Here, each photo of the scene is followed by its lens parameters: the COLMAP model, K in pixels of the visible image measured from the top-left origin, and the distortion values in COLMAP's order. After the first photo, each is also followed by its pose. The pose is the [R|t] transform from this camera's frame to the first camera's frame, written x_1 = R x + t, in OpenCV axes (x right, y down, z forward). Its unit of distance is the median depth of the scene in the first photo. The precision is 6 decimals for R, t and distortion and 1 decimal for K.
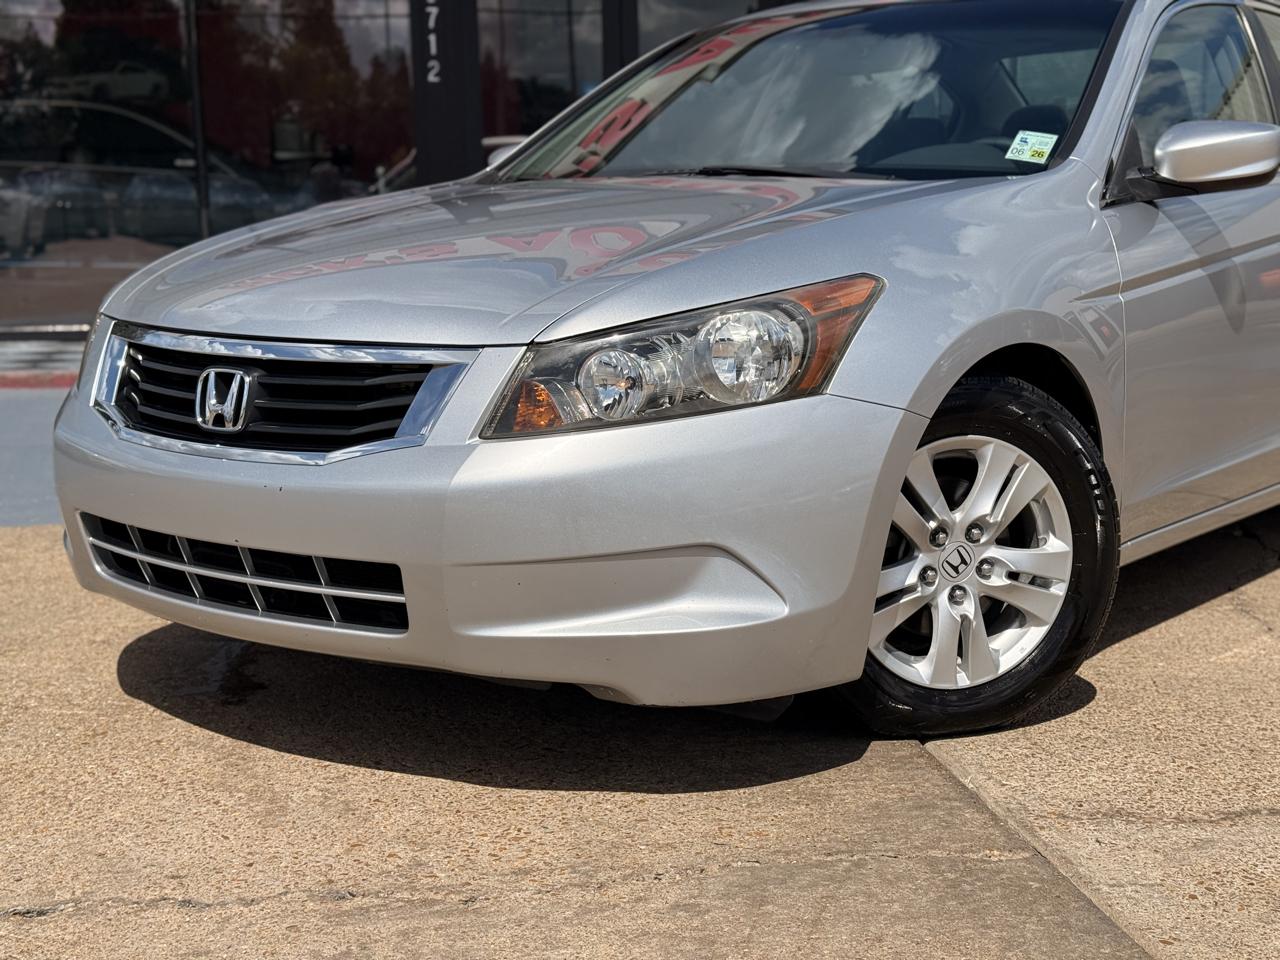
lens RADIAL K [[1766.2, 0, 640.0], [0, 1766.2, 480.0], [0, 0, 1]] dist [0.216784, -0.547963]
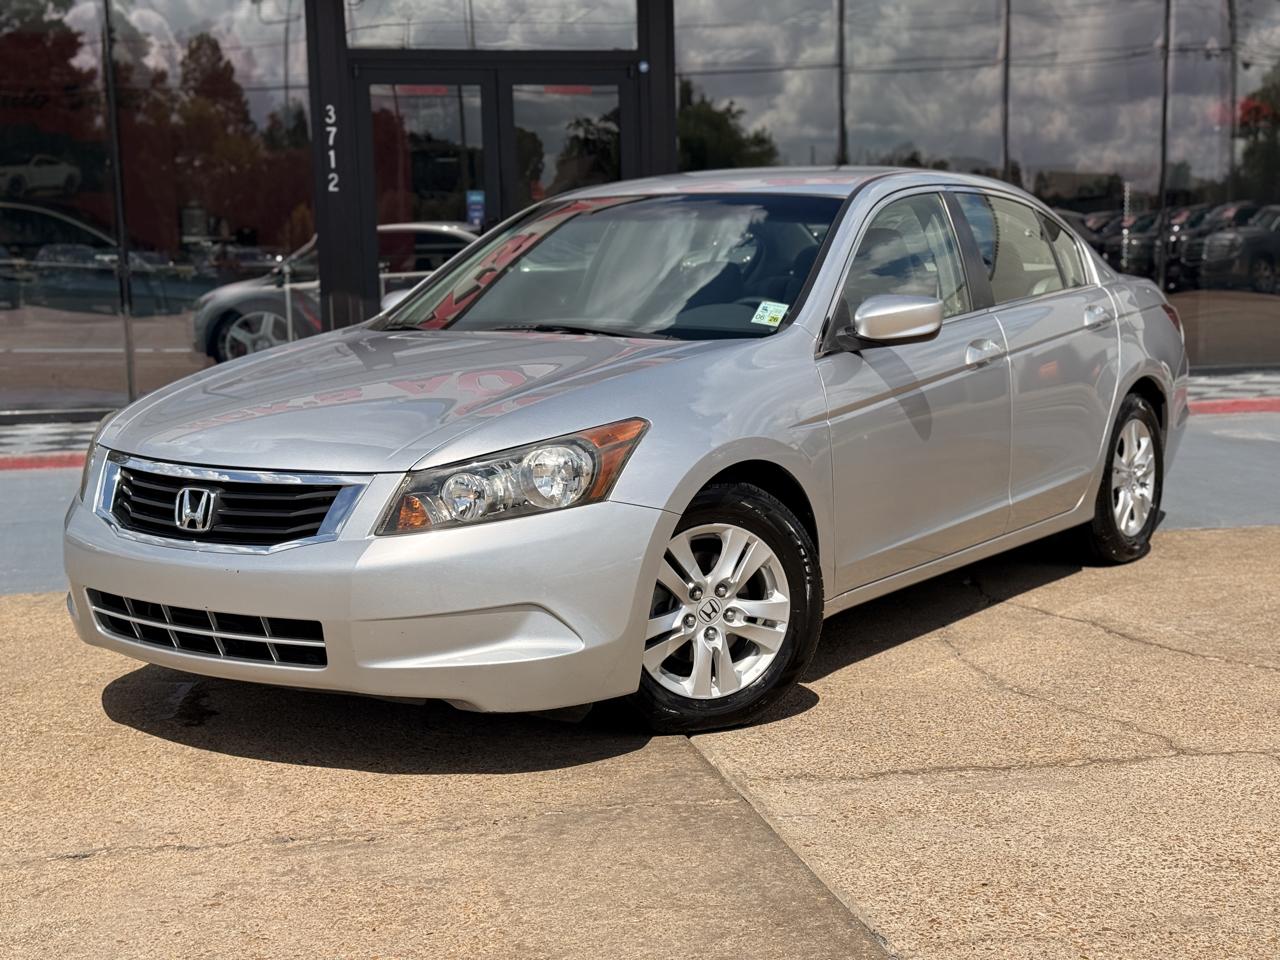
lens RADIAL K [[1765.7, 0, 655.1], [0, 1765.7, 482.3], [0, 0, 1]] dist [0.186376, -0.323528]
pose [[0.997895, -0.014673, 0.063166, 0.047404], [0.016276, 0.999556, -0.024938, -0.024856], [-0.062772, 0.025914, 0.997691, -0.467487]]
